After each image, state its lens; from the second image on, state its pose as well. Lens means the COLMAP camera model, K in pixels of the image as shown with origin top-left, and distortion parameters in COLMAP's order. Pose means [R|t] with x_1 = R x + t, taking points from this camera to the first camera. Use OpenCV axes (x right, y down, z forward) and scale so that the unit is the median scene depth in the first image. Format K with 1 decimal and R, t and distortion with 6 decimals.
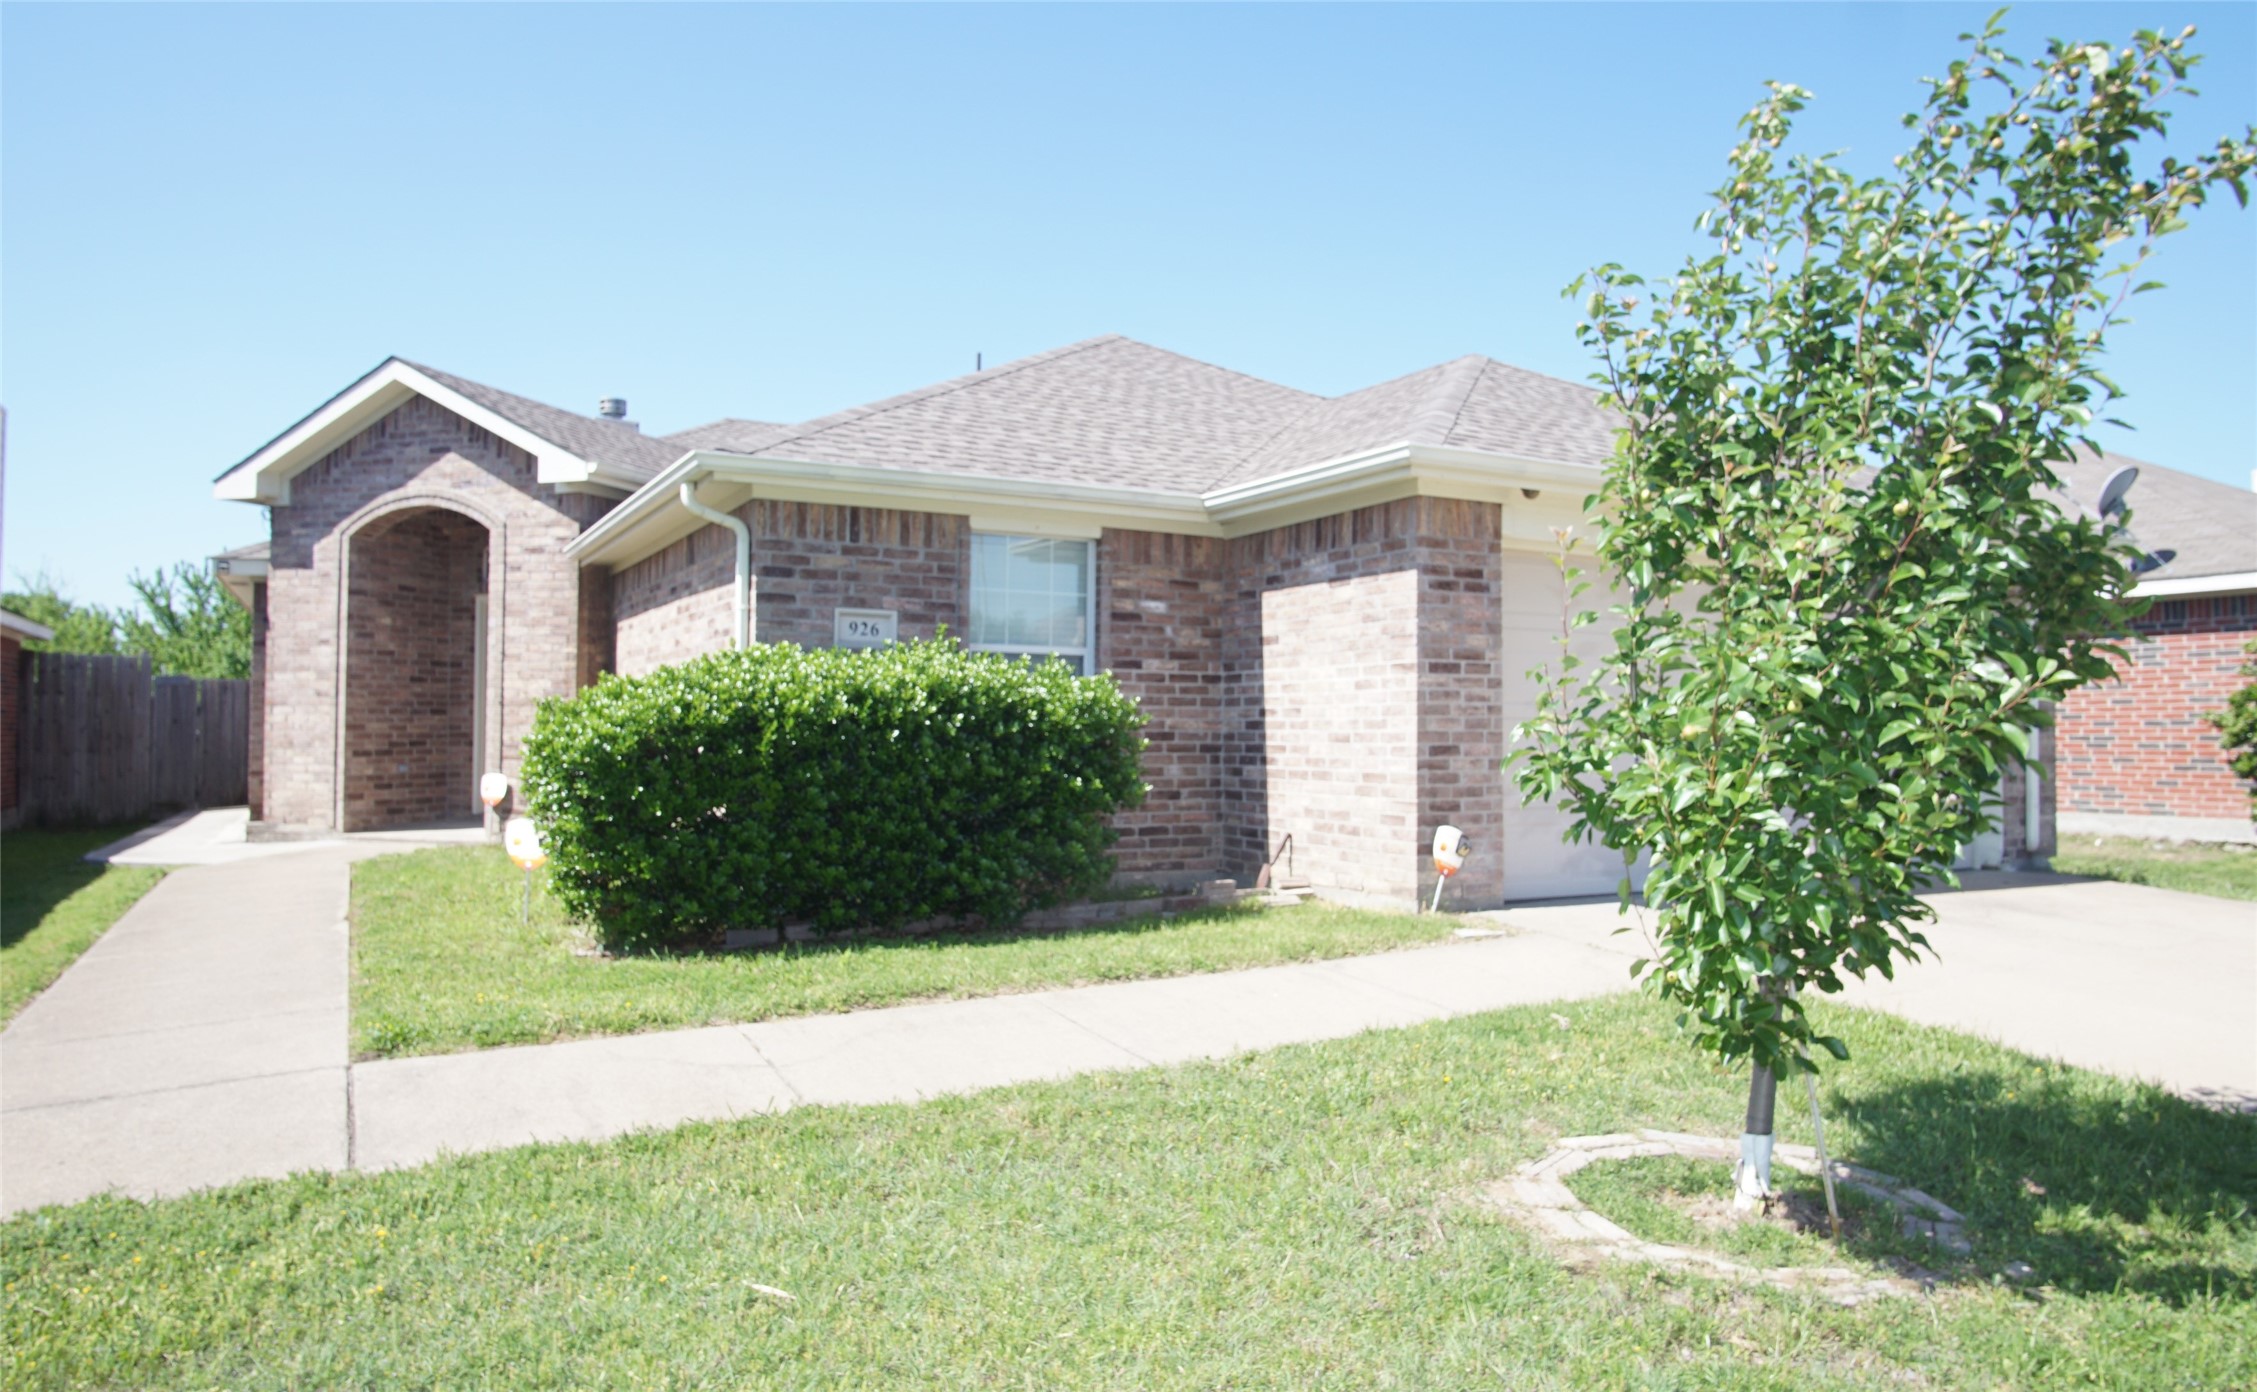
lens RADIAL K [[1444.3, 0, 1130.5], [0, 1444.3, 700.3], [0, 0, 1]] dist [-0.051839, -0.002266]
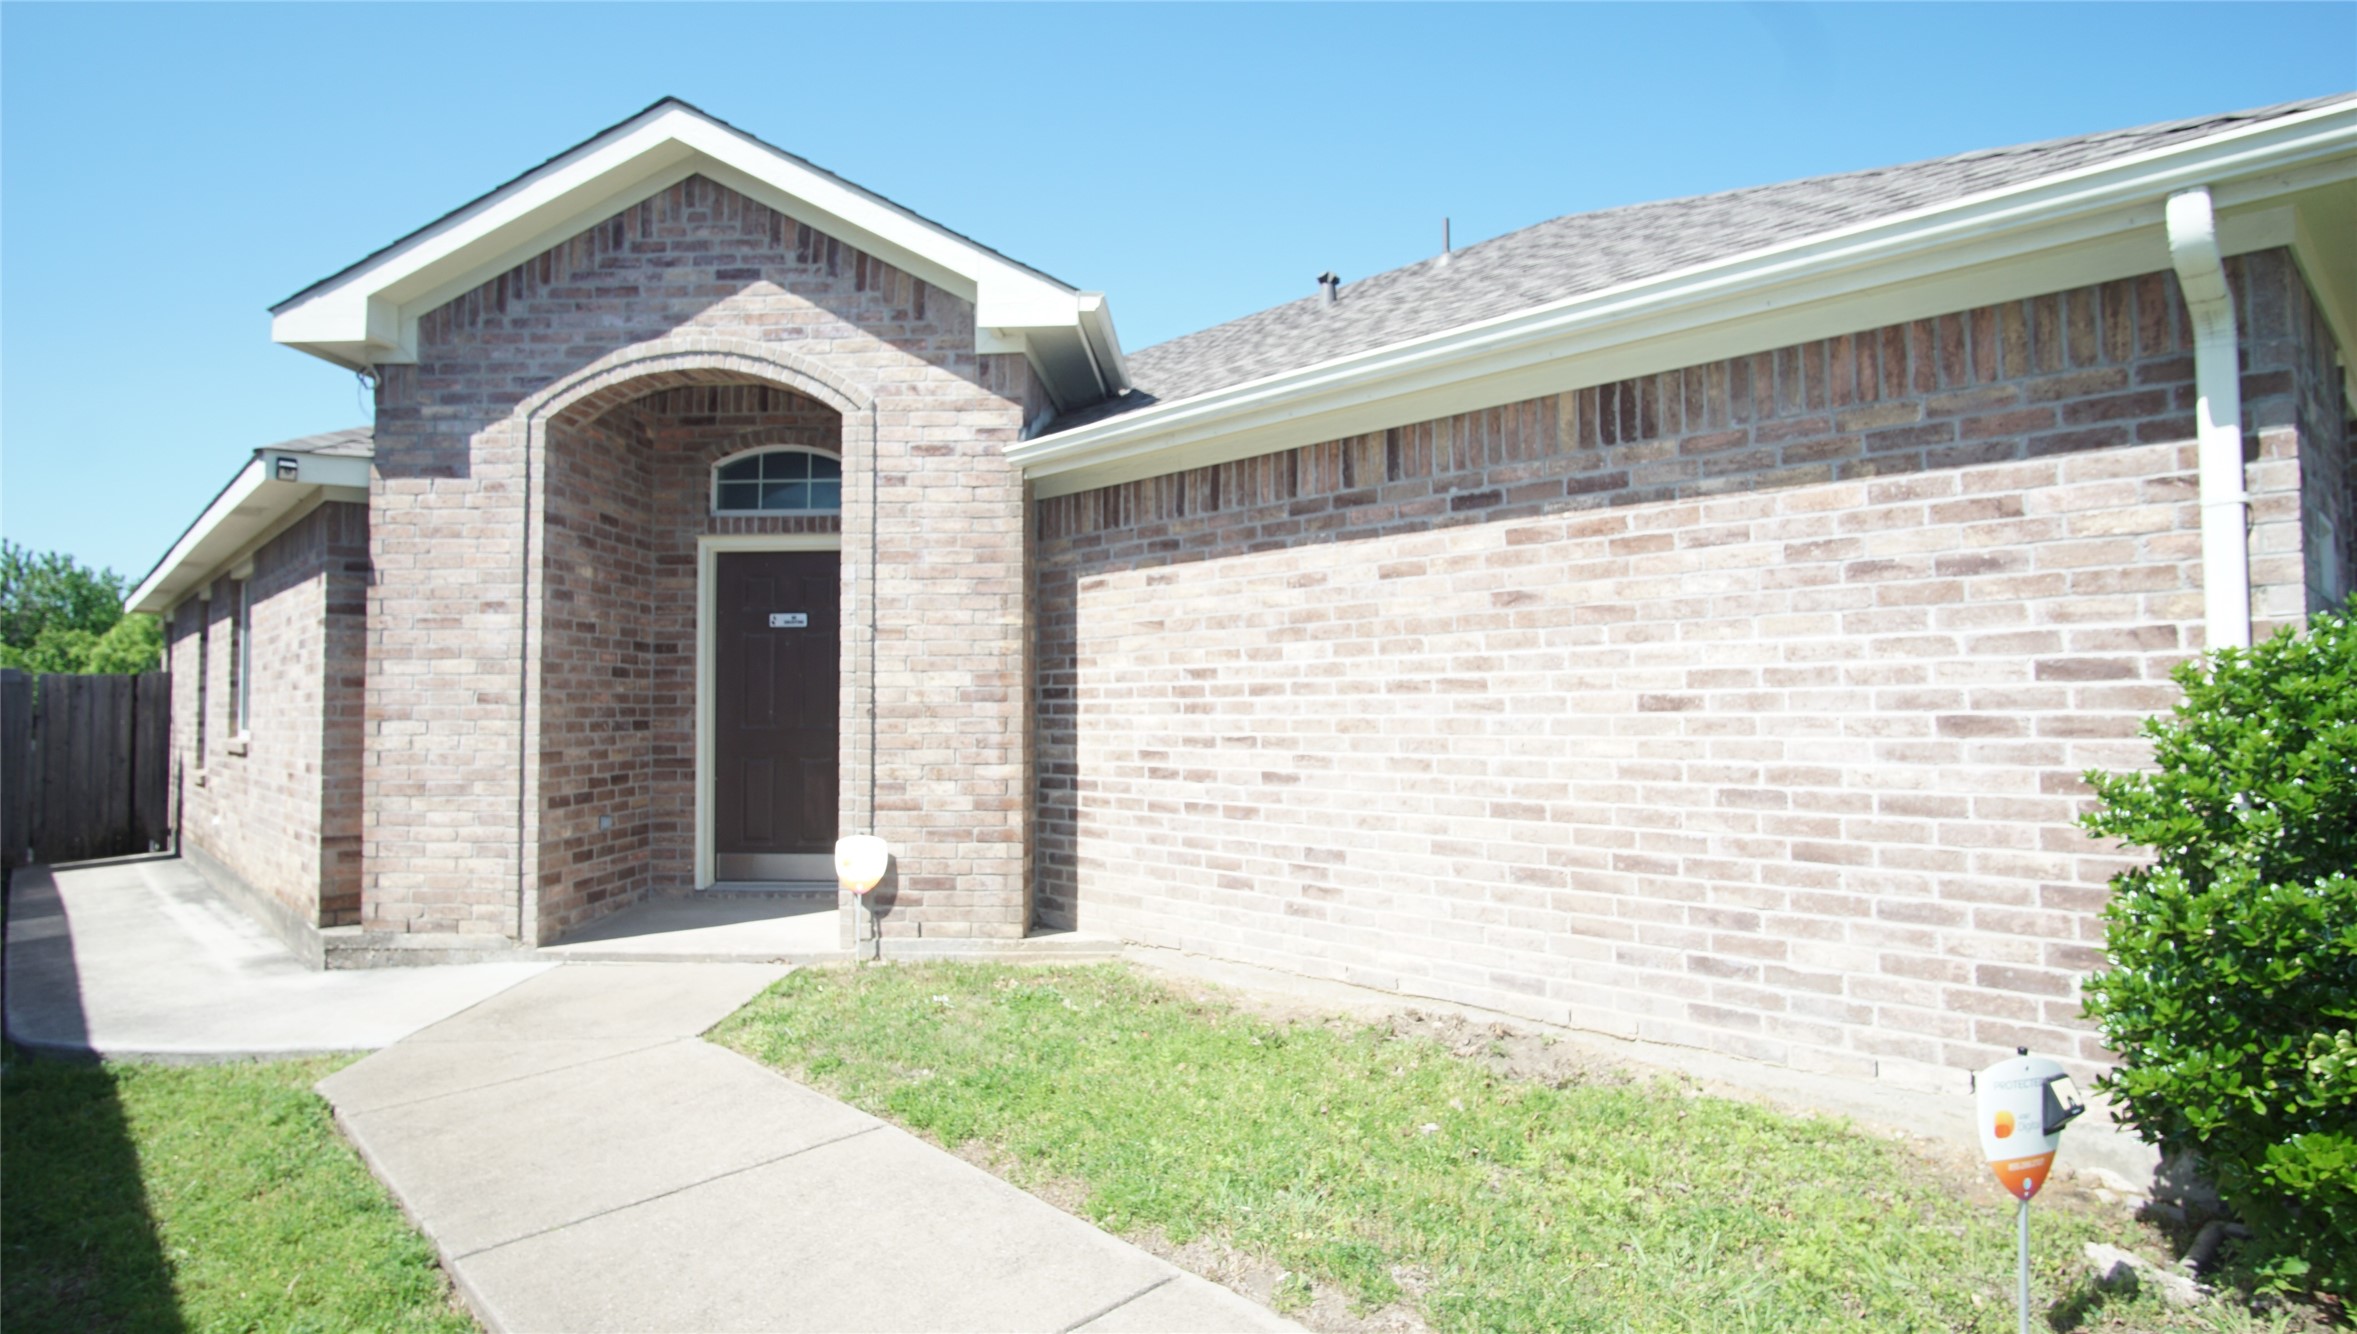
lens RADIAL K [[1275.9, 0, 1176.5], [0, 1275.9, 661.6], [0, 0, 1]] dist [-0.029405, -0.000205]
pose [[0.974190, -0.002686, 0.225715, -0.420418], [0.007047, 0.999804, -0.018517, -0.008016], [-0.225621, 0.019630, 0.974017, 0.454296]]
